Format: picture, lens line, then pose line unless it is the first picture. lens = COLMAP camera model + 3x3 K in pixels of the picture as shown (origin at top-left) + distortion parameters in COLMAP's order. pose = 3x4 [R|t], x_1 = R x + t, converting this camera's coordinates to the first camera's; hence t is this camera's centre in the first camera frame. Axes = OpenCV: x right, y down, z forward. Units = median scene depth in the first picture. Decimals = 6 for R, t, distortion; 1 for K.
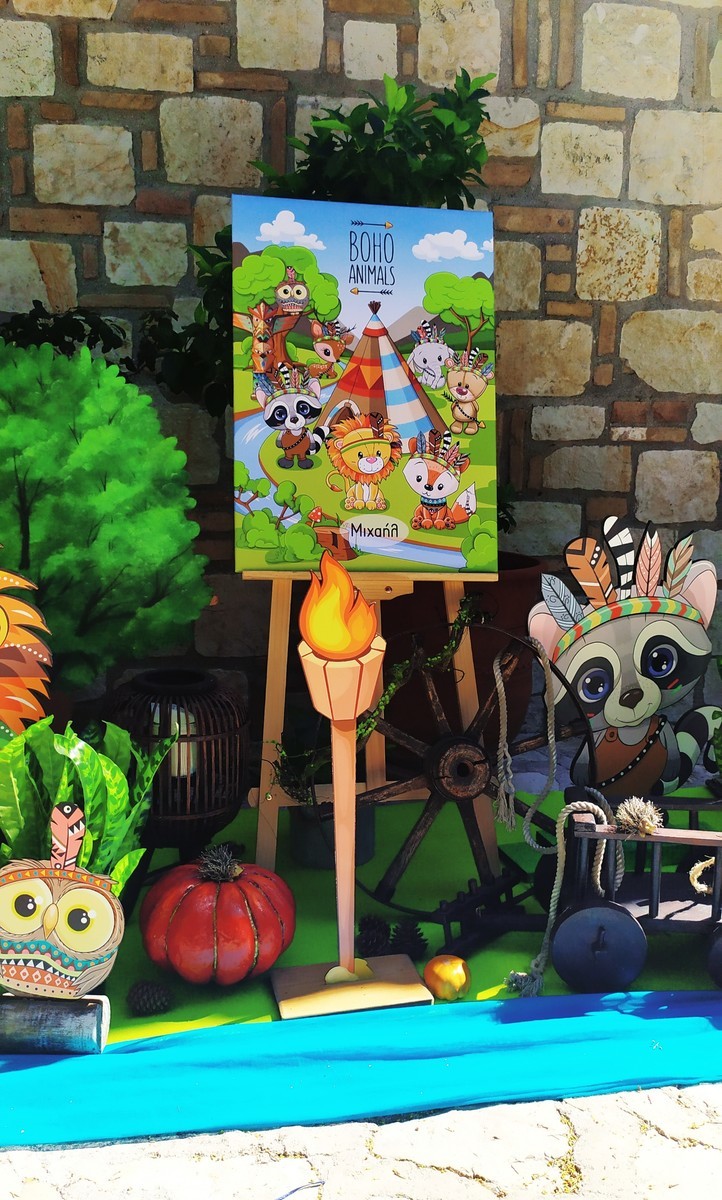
lens RADIAL K [[1006.5, 0, 353.3], [0, 1006.5, 631.0], [0, 0, 1]] dist [0.070188, -0.109346]
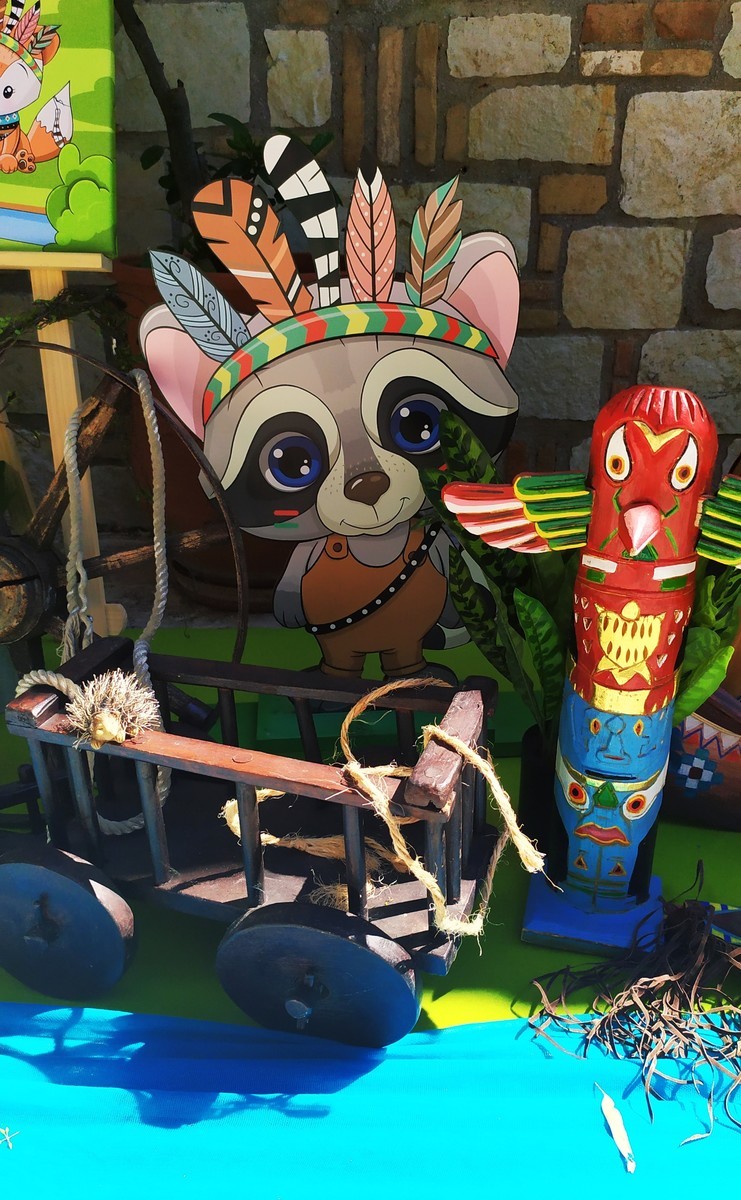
lens RADIAL K [[1014.0, 0, 370.0], [0, 1014.0, 645.0], [0, 0, 1]] dist [0.008942, -0.011345]
pose [[0.974087, 0.076870, -0.212712, 0.425831], [-0.027167, 0.973430, 0.227370, 0.022729], [0.224538, -0.215699, 0.950293, 0.441258]]
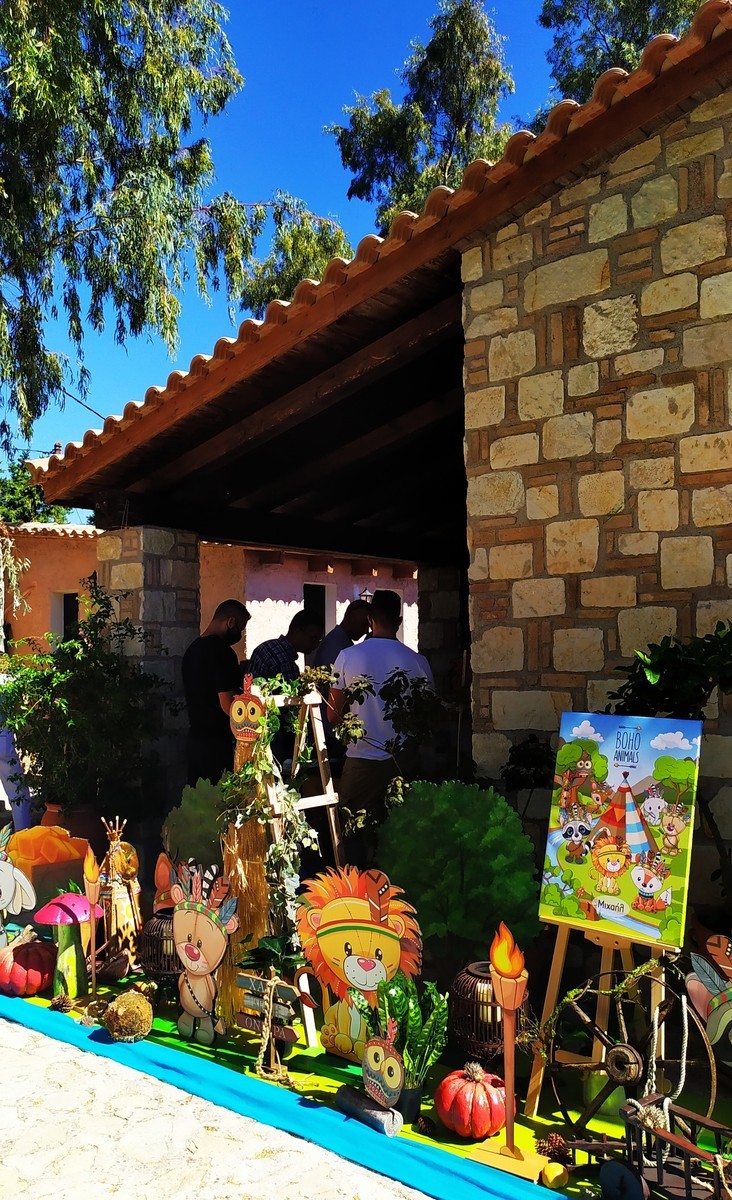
lens RADIAL K [[980.5, 0, 363.4], [0, 980.5, 634.1], [0, 0, 1]] dist [0.012670, 0.002895]
pose [[0.649058, -0.027531, -0.760241, 1.016849], [-0.126859, 0.981435, -0.143847, -0.256428], [0.750087, 0.189808, 0.633515, -0.455315]]
